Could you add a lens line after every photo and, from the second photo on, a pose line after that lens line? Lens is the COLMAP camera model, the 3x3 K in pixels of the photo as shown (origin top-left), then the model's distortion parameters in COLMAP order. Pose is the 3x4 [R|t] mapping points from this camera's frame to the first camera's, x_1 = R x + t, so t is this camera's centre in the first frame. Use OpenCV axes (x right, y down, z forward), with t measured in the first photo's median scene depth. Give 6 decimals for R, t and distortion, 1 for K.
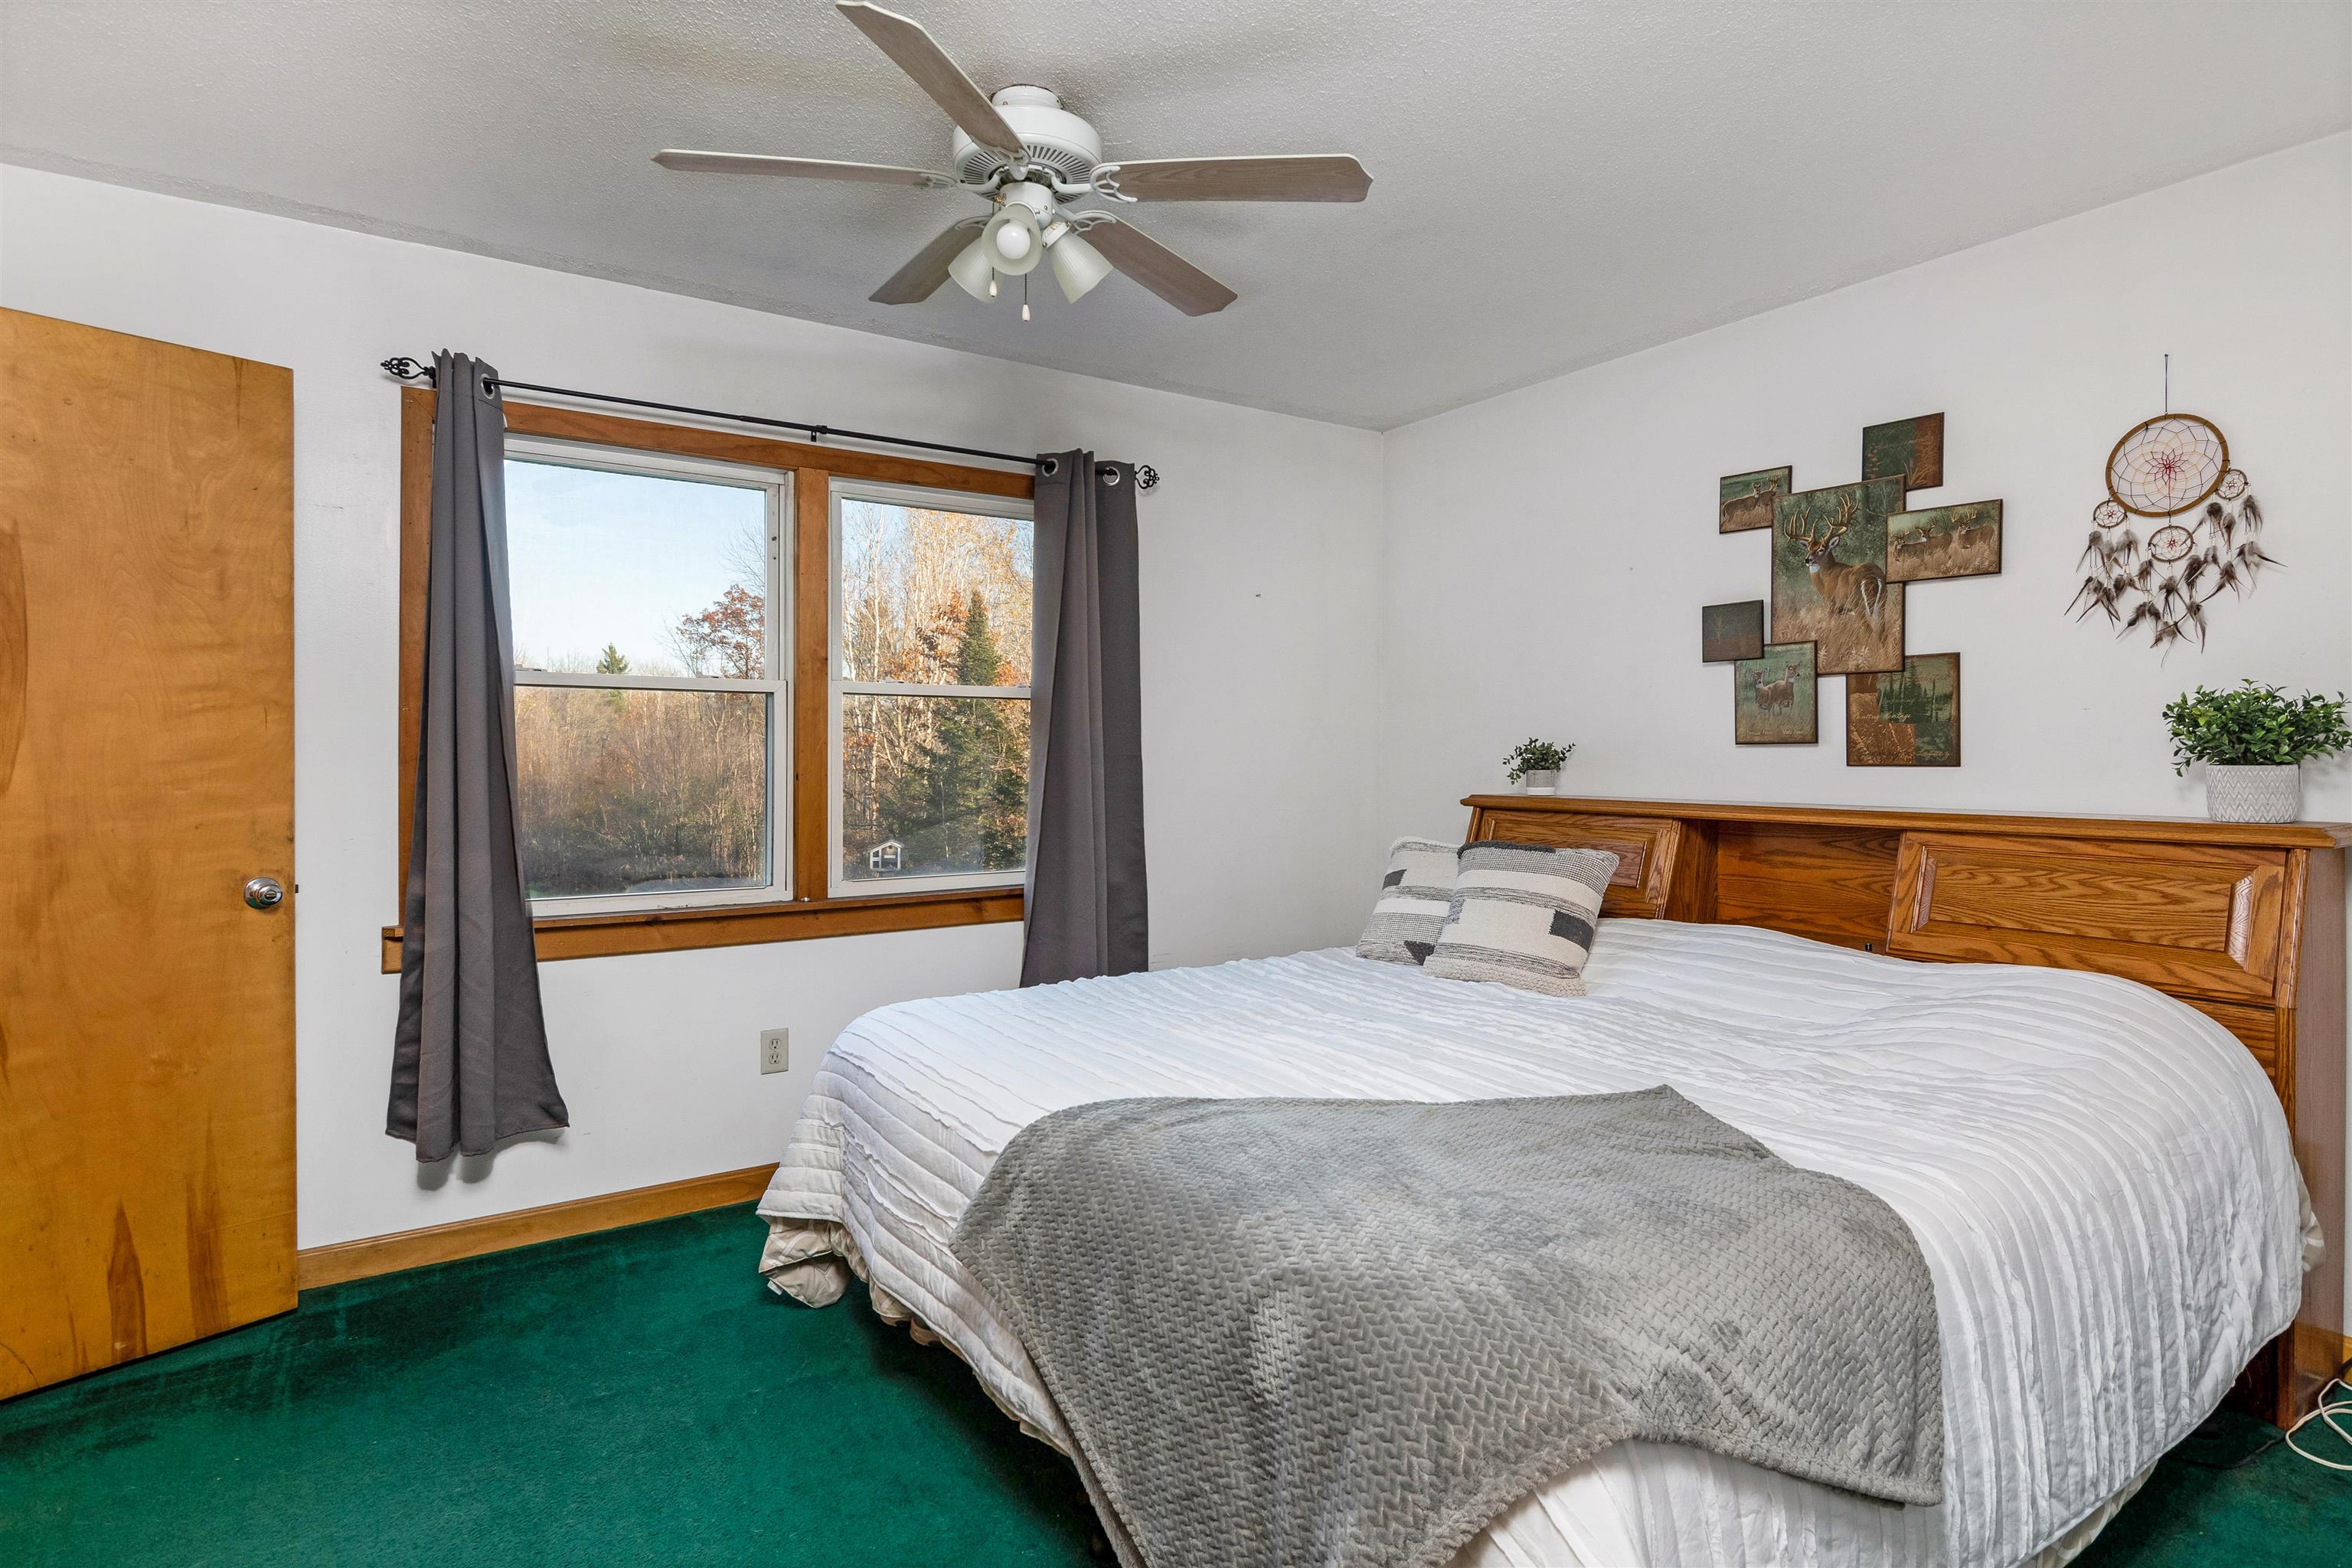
lens RADIAL K [[1259.1, 0, 1172.3], [0, 1259.1, 741.9], [0, 0, 1]] dist [-0.001202, -0.001307]
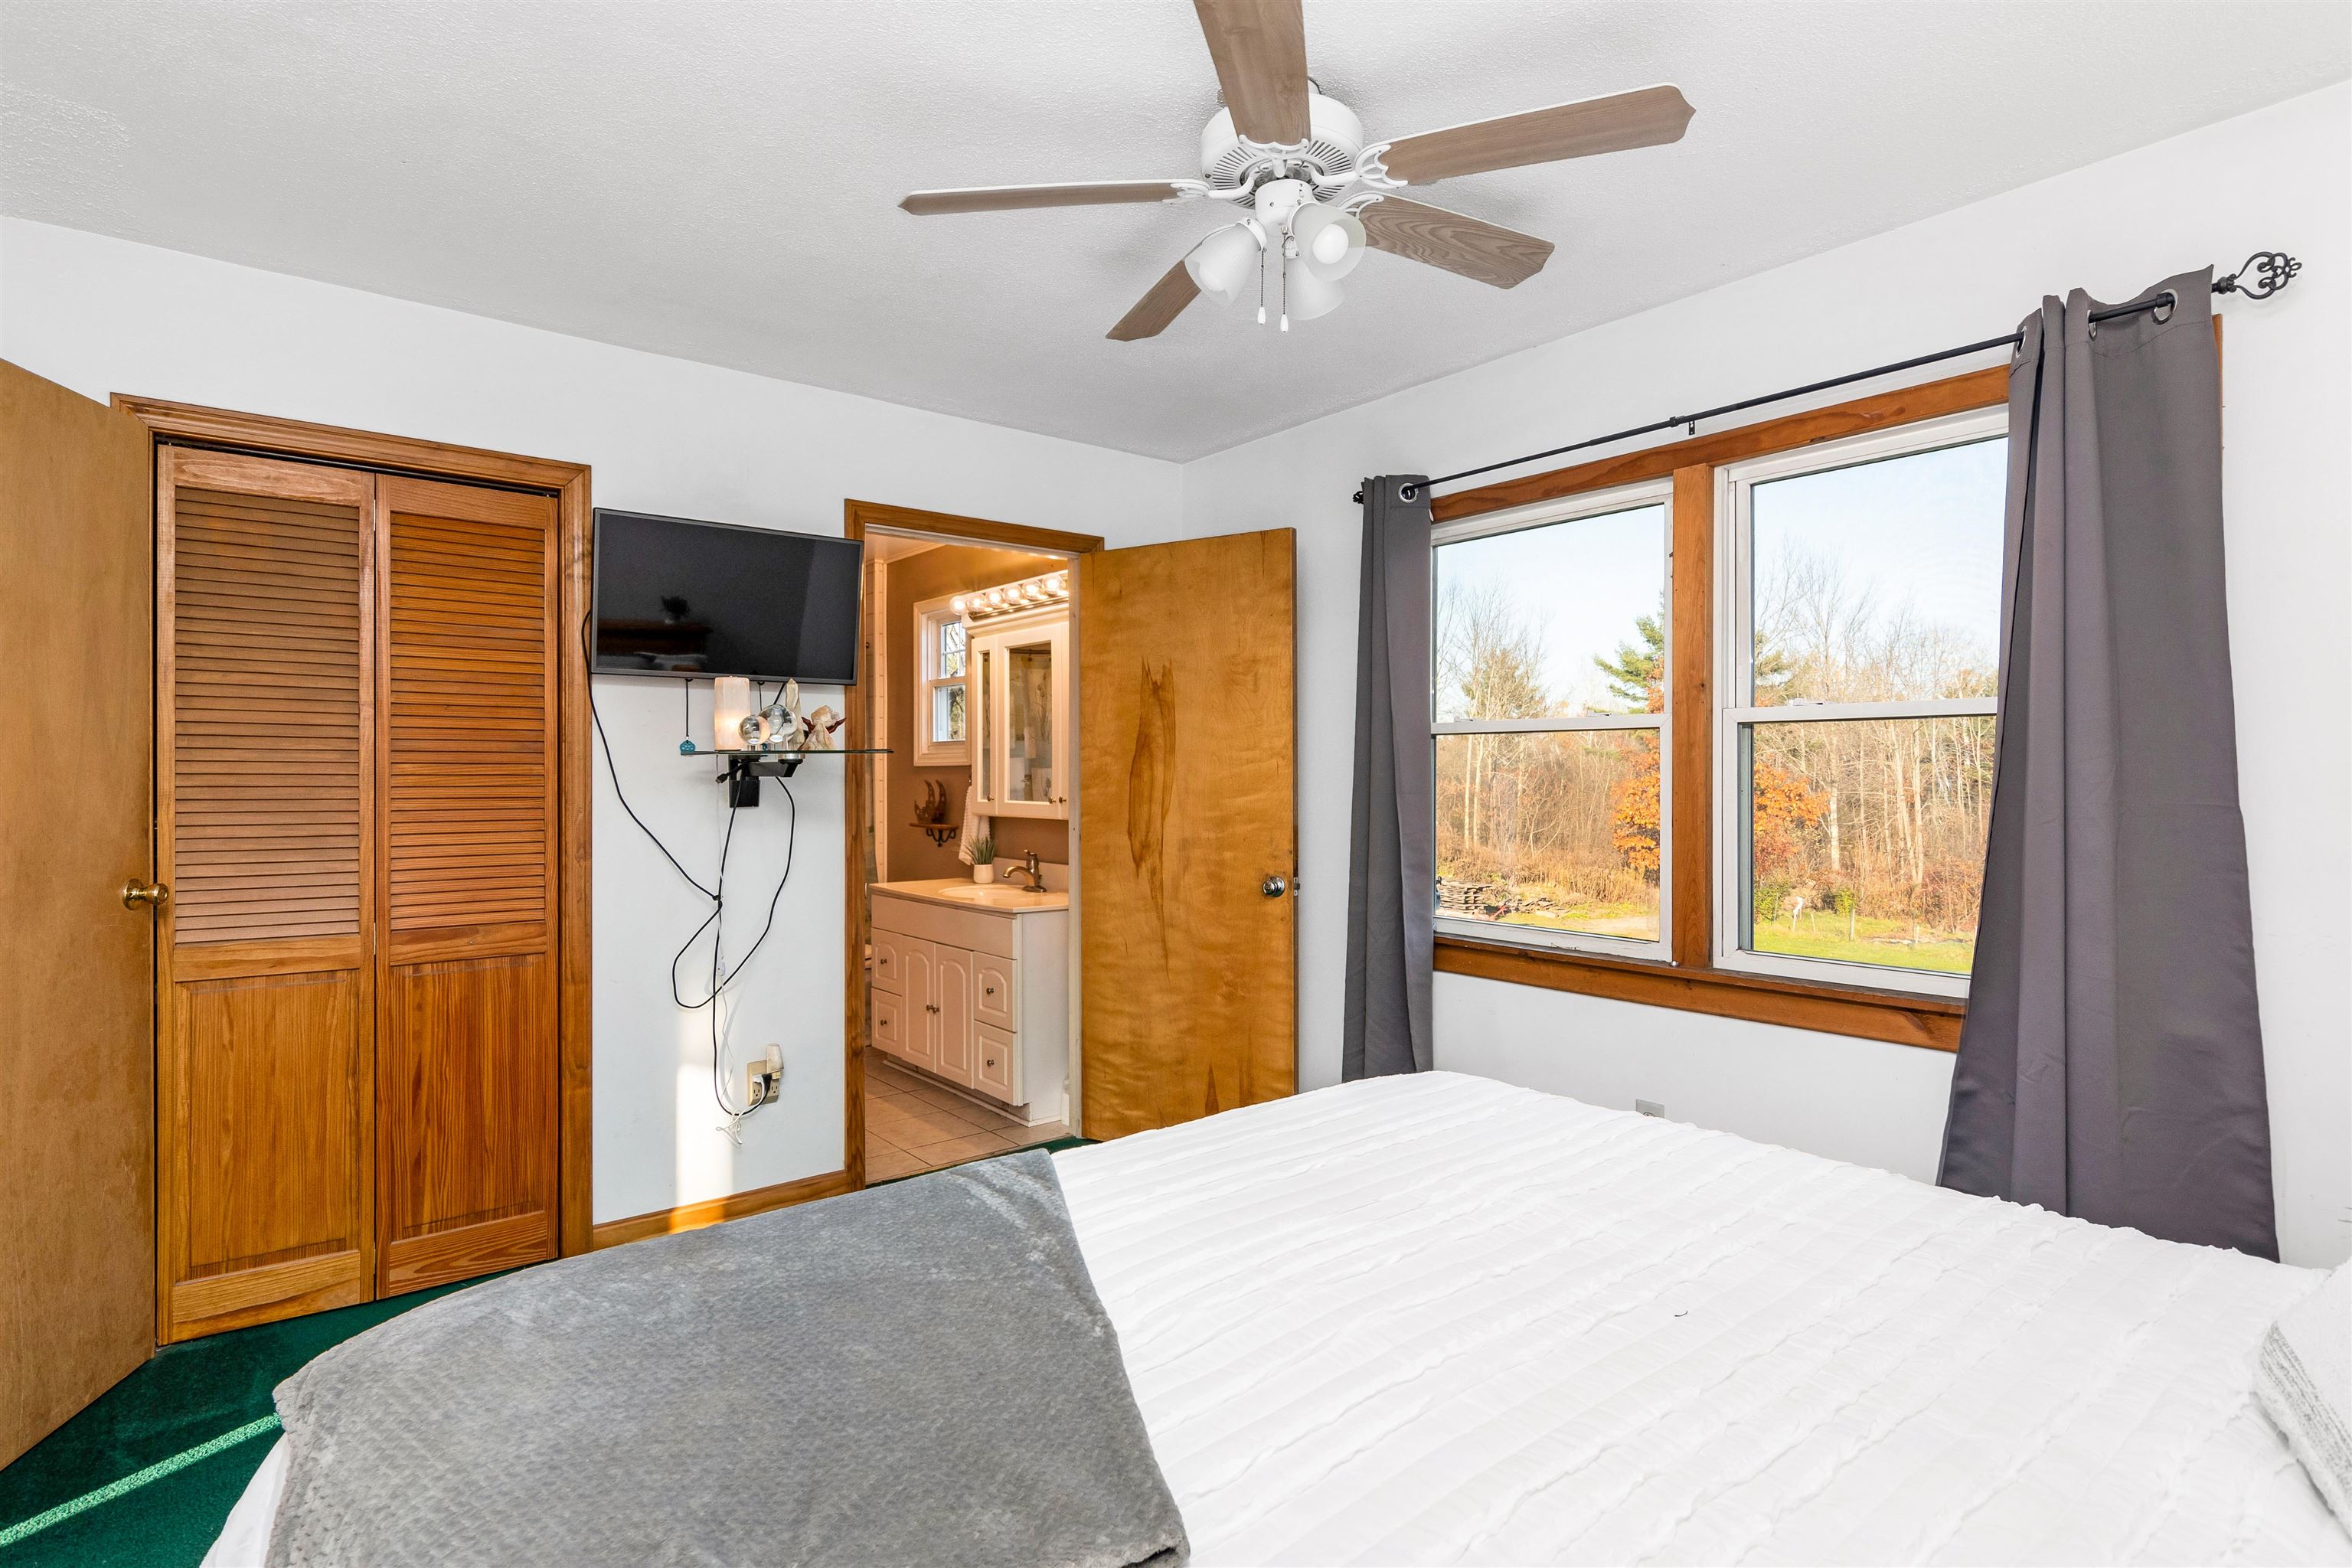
lens RADIAL K [[1136.5, 0, 1170.4], [0, 1136.5, 766.9], [0, 0, 1]] dist [-0.000005, -0.001575]
pose [[0.096030, -0.009973, -0.995329, 0.459334], [0.010956, 0.999900, -0.008962, -0.007867], [0.995318, -0.010044, 0.096129, 0.574058]]
